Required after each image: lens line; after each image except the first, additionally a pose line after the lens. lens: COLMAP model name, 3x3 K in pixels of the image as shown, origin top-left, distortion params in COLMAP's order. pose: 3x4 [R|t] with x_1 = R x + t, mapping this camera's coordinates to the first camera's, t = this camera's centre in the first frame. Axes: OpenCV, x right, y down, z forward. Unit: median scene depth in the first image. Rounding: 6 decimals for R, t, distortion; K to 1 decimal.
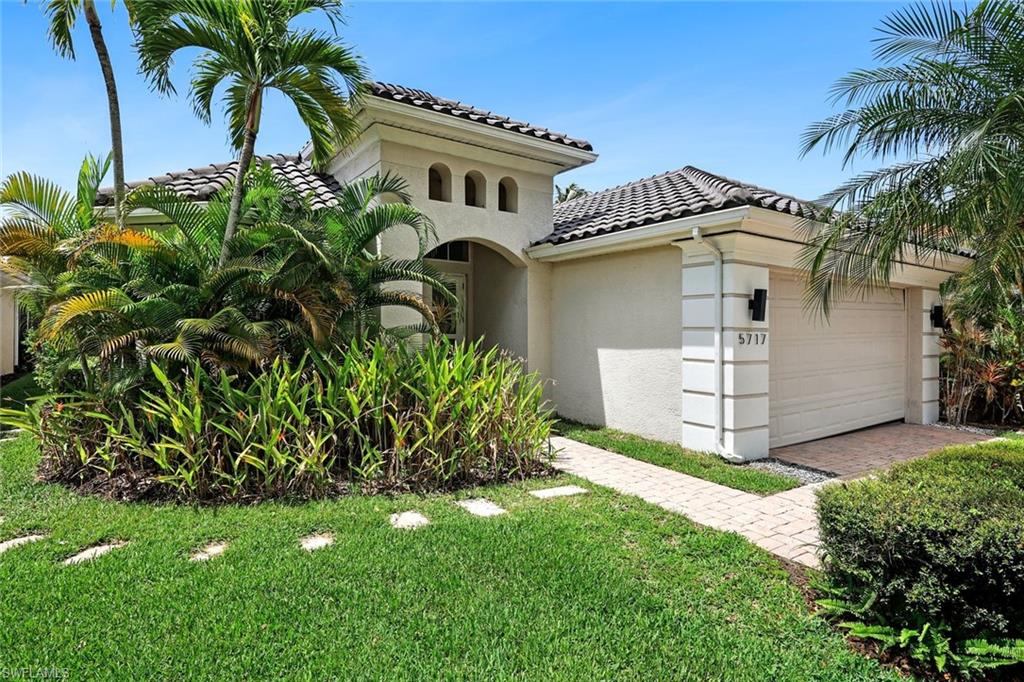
lens RADIAL K [[526.7, 0, 513.4], [0, 526.7, 332.3], [0, 0, 1]] dist [0.000356, 0.000021]
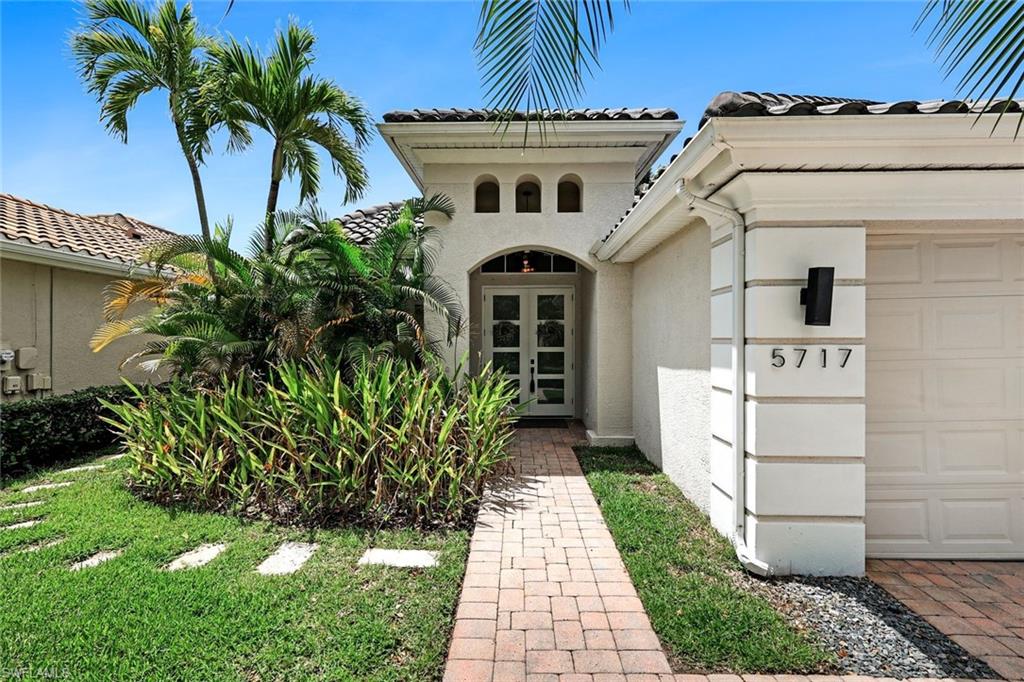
lens RADIAL K [[453.4, 0, 510.7], [0, 453.4, 339.4], [0, 0, 1]] dist [-0.001880, -0.000174]
pose [[0.827981, -0.019202, -0.560427, 0.455024], [0.014592, 0.999813, -0.012699, -0.005246], [0.560566, 0.002336, 0.828107, 0.416873]]
